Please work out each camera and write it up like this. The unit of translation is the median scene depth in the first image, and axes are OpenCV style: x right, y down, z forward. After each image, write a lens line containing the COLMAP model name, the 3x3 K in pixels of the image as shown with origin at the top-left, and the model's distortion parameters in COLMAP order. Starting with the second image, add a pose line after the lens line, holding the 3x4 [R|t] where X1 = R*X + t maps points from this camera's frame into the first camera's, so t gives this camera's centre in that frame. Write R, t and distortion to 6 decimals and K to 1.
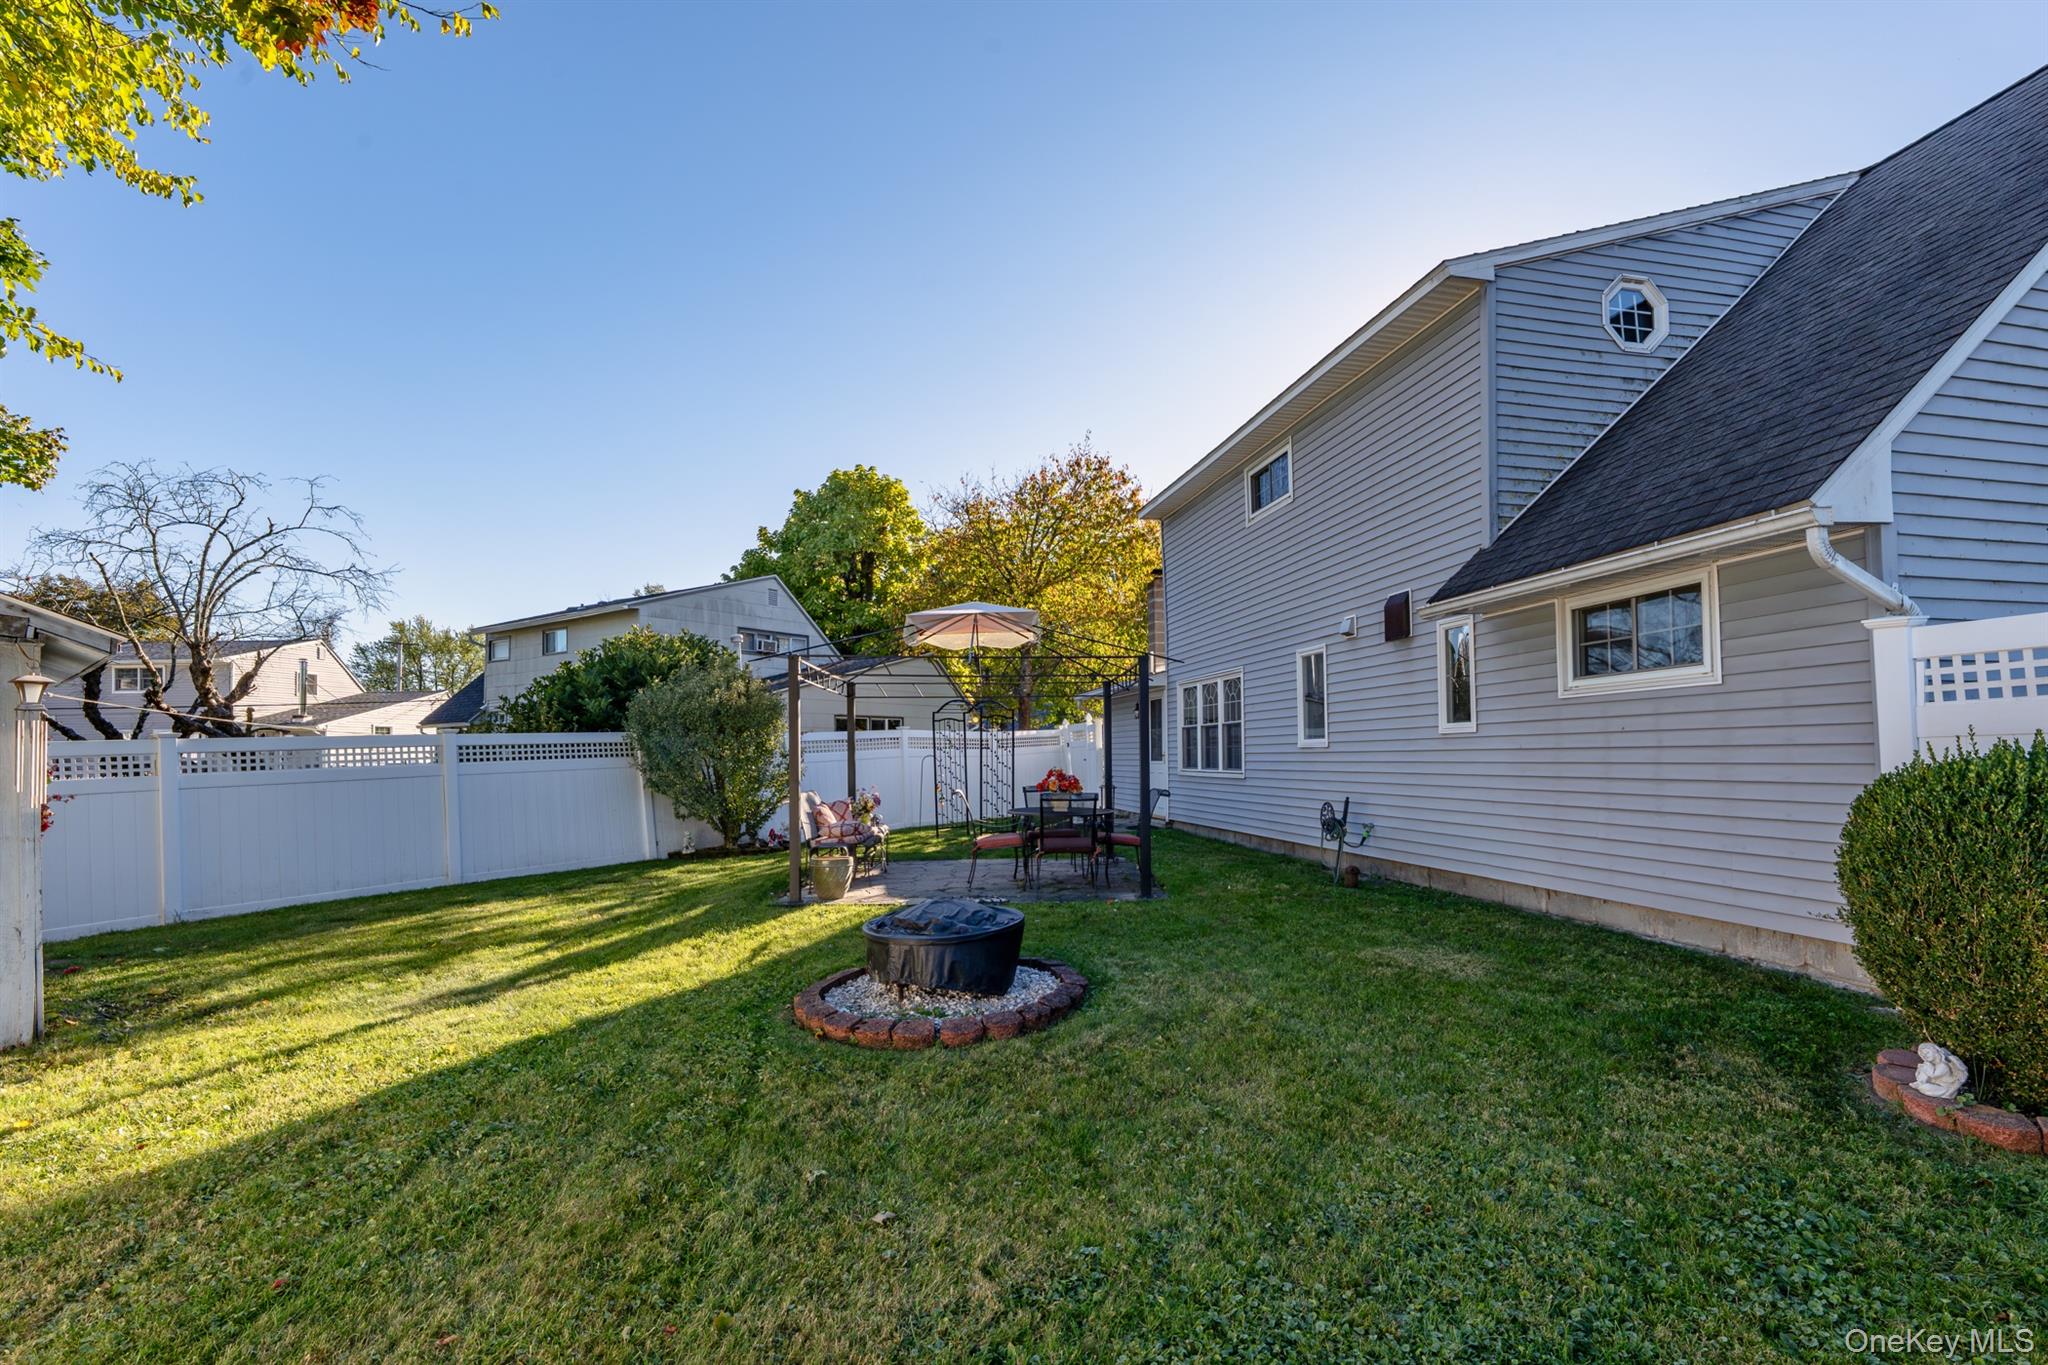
lens RADIAL K [[970.4, 0, 1185.2], [0, 970.4, 755.6], [0, 0, 1]] dist [0.012421, 0.000622]
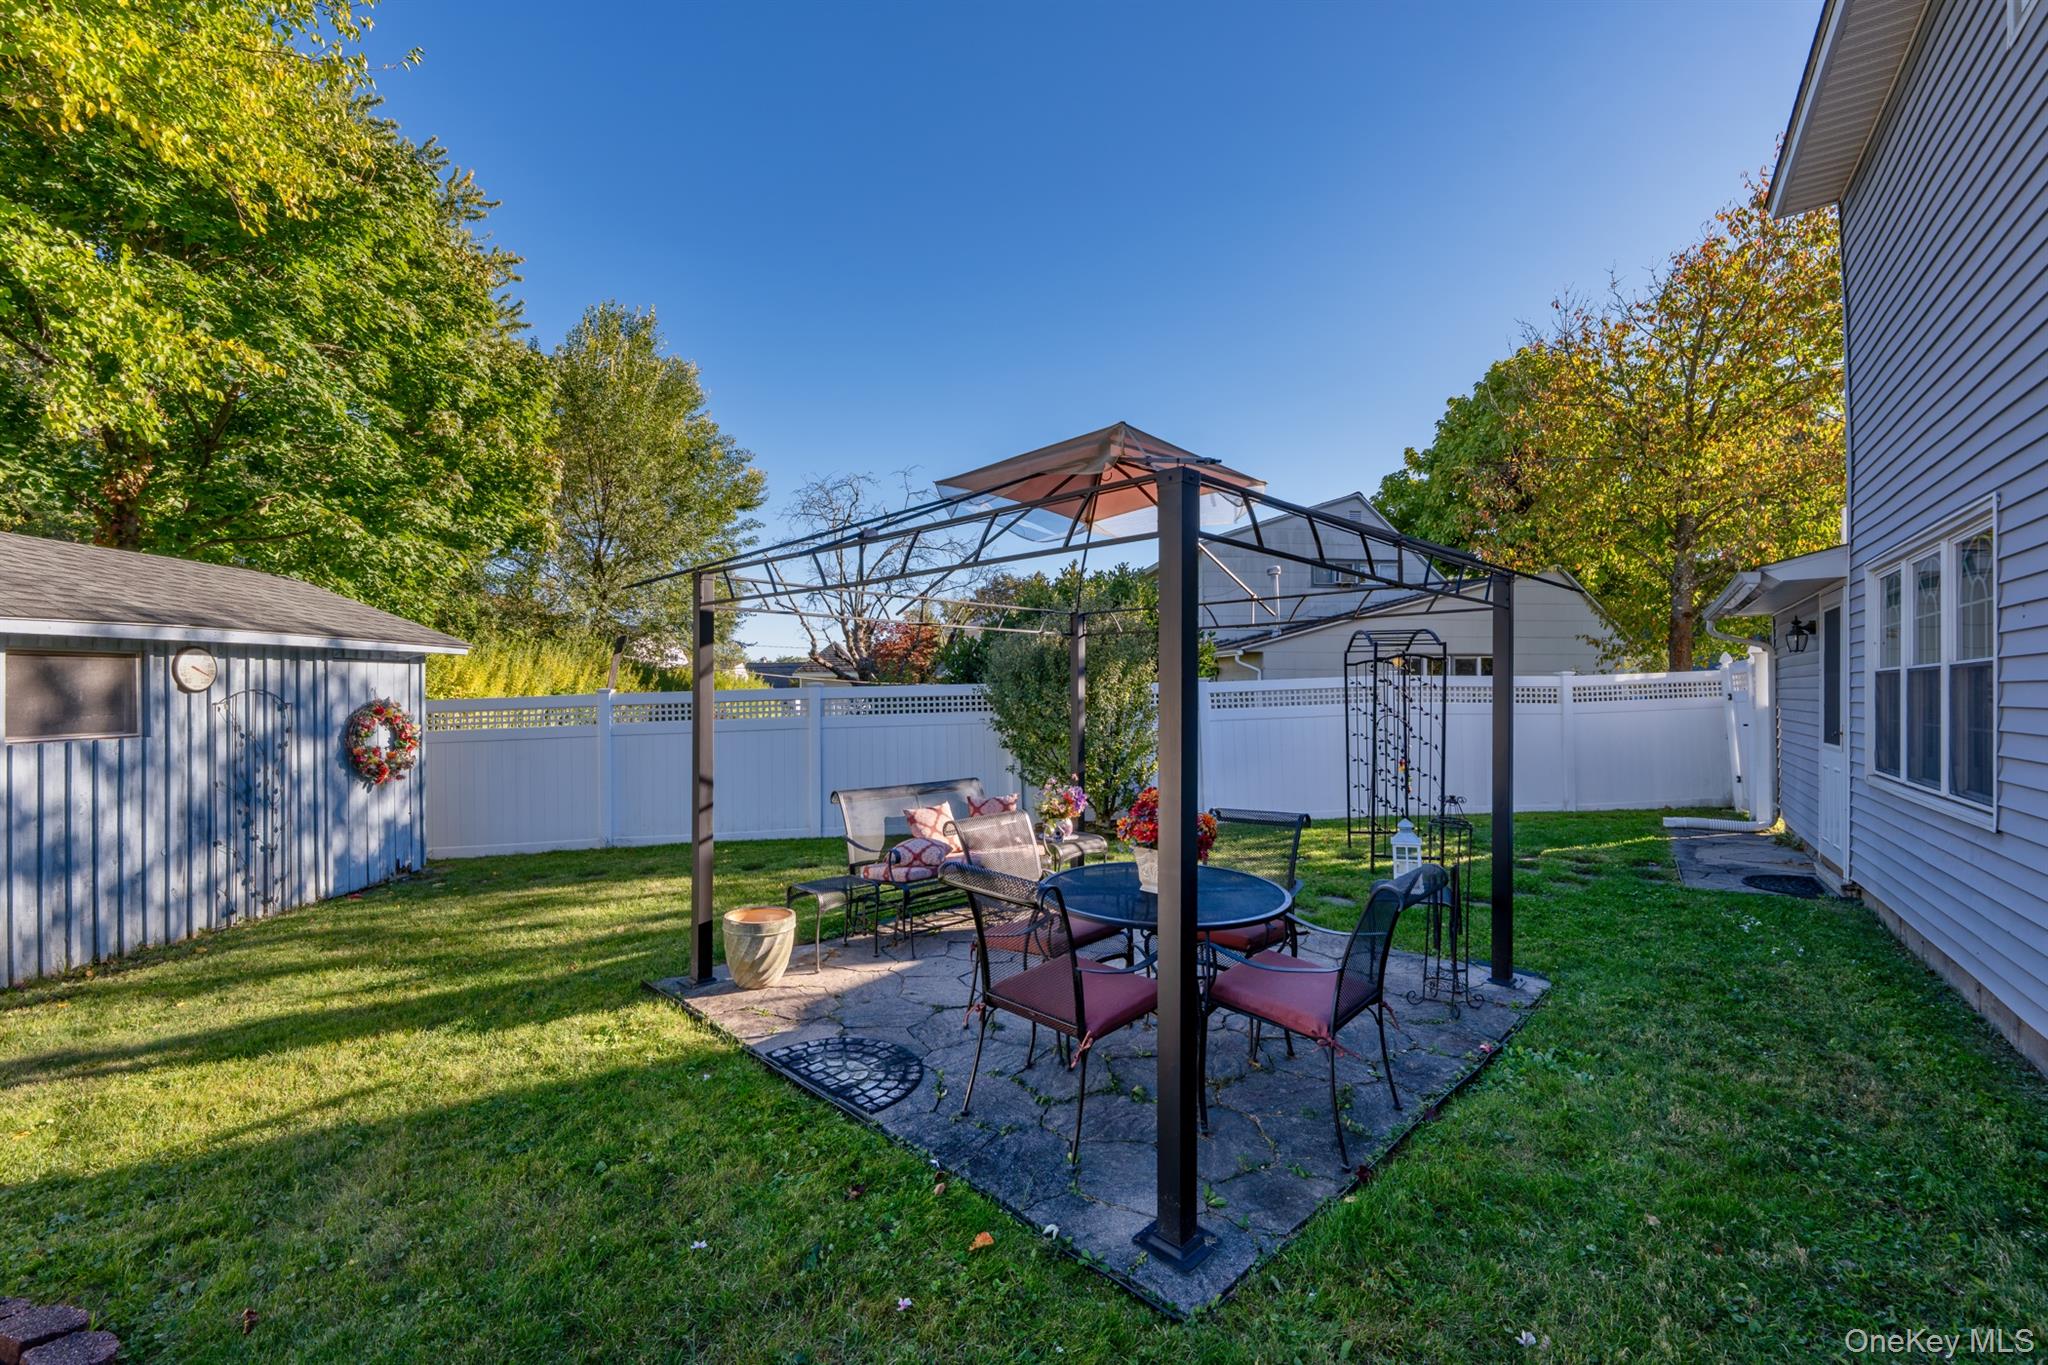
lens RADIAL K [[859.6, 0, 1038.2], [0, 859.6, 696.9], [0, 0, 1]] dist [0.004487, 0.000117]
pose [[0.563220, 0.017119, -0.826130, 0.126090], [-0.006620, 0.999847, 0.016205, -0.028505], [0.826280, -0.003658, 0.563247, 0.689817]]
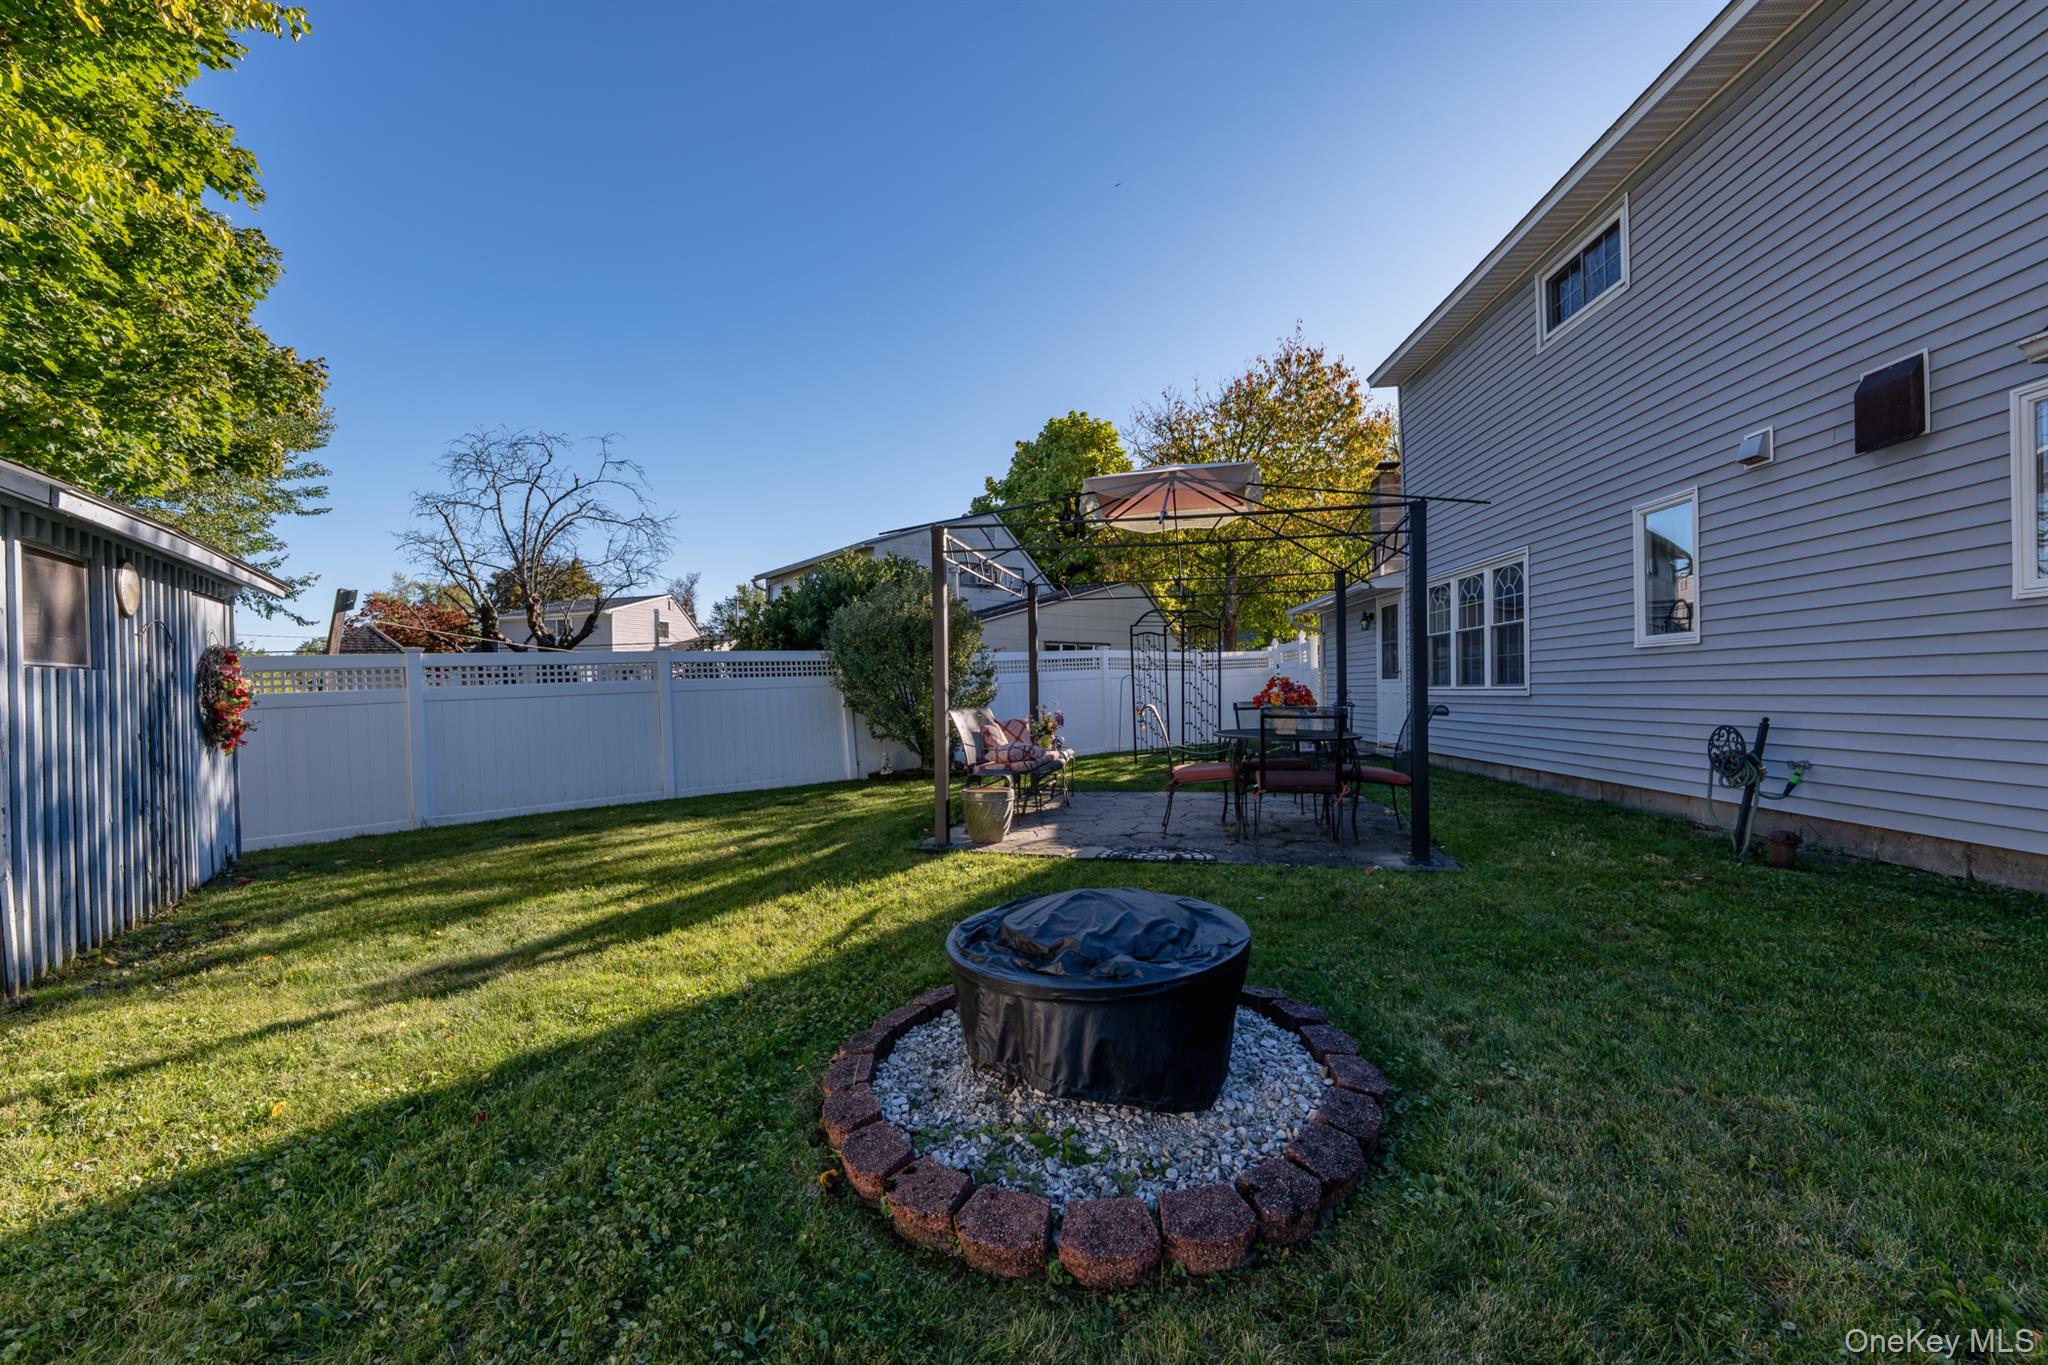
lens RADIAL K [[859.6, 0, 1038.2], [0, 859.6, 696.9], [0, 0, 1]] dist [0.004487, 0.000117]
pose [[0.928408, -0.003682, -0.371545, -0.057523], [0.006671, 0.999955, 0.006761, 0.021957], [0.371503, -0.008756, 0.928390, 0.309777]]
